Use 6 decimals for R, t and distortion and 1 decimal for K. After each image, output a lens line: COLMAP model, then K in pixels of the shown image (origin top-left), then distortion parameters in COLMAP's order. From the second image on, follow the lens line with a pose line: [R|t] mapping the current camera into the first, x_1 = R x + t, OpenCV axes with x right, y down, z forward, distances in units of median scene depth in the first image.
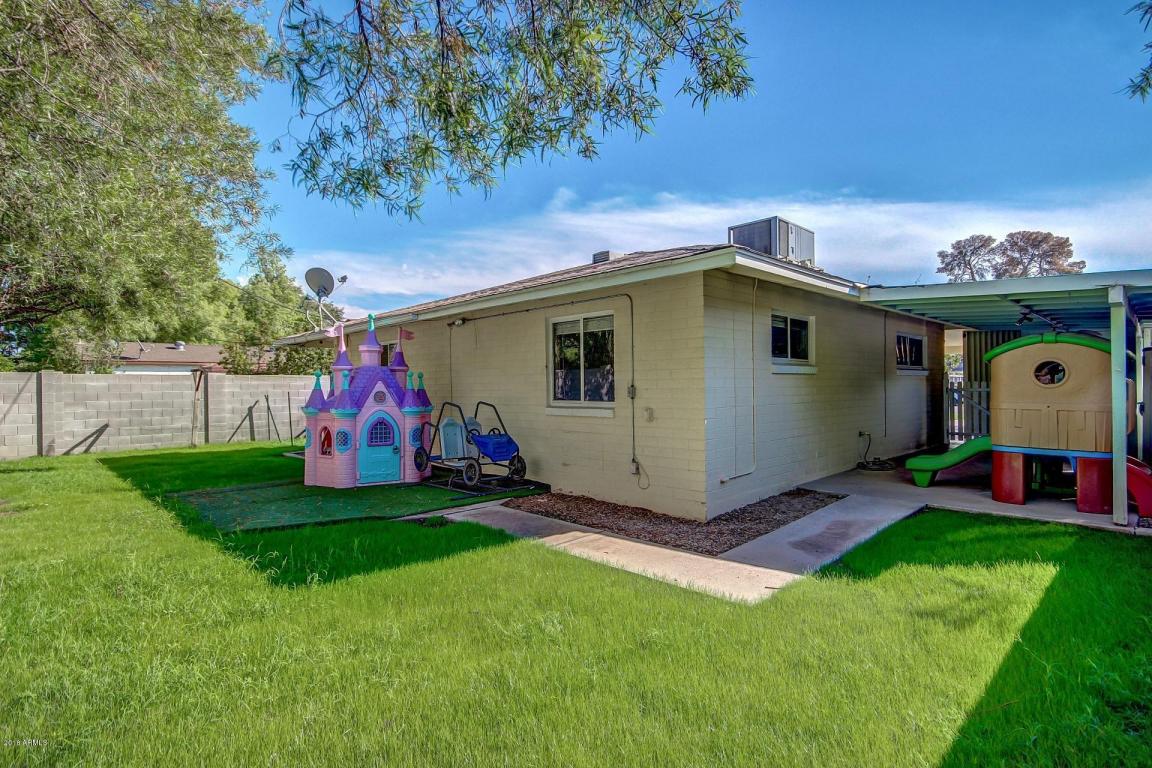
lens RADIAL K [[582.6, 0, 580.2], [0, 582.6, 387.0], [0, 0, 1]] dist [0.000598, 0.000188]
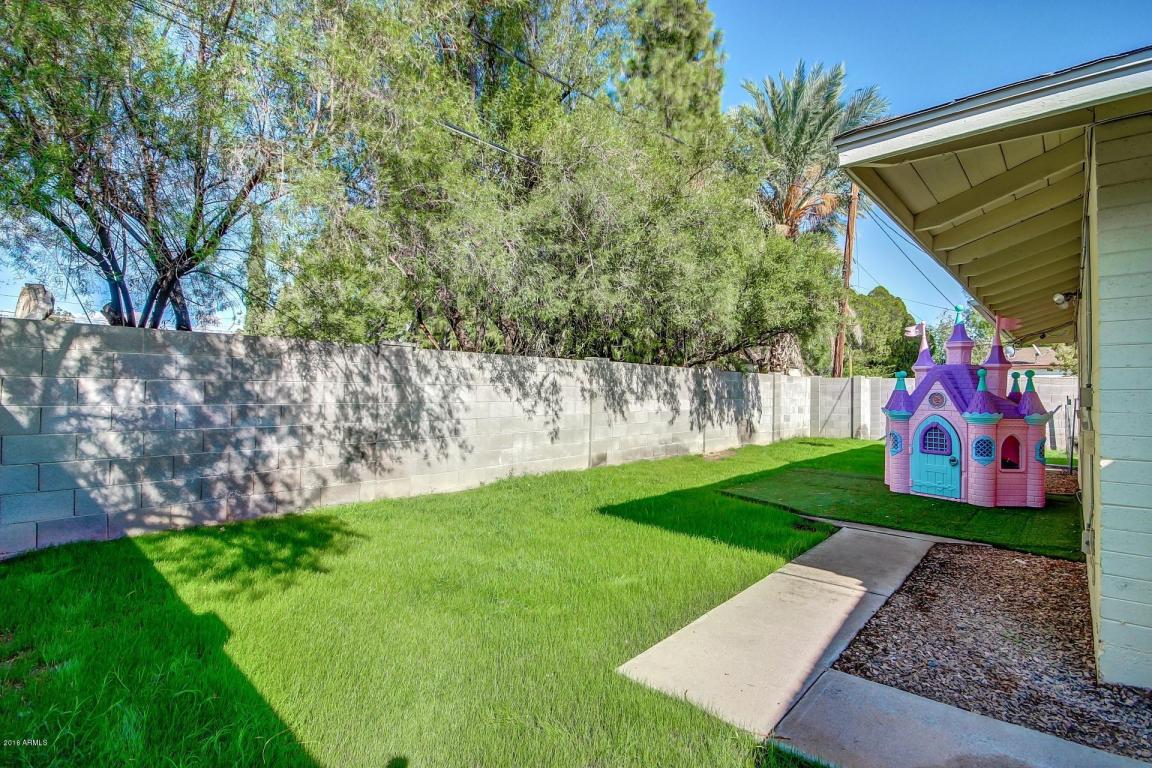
lens RADIAL K [[541.2, 0, 581.6], [0, 541.2, 384.6], [0, 0, 1]] dist [-0.001239, 0.000152]
pose [[0.033534, -0.004084, -0.999429, 0.463766], [-0.008510, 0.999954, -0.004371, 0.002436], [0.999401, 0.008652, 0.033498, 0.428490]]
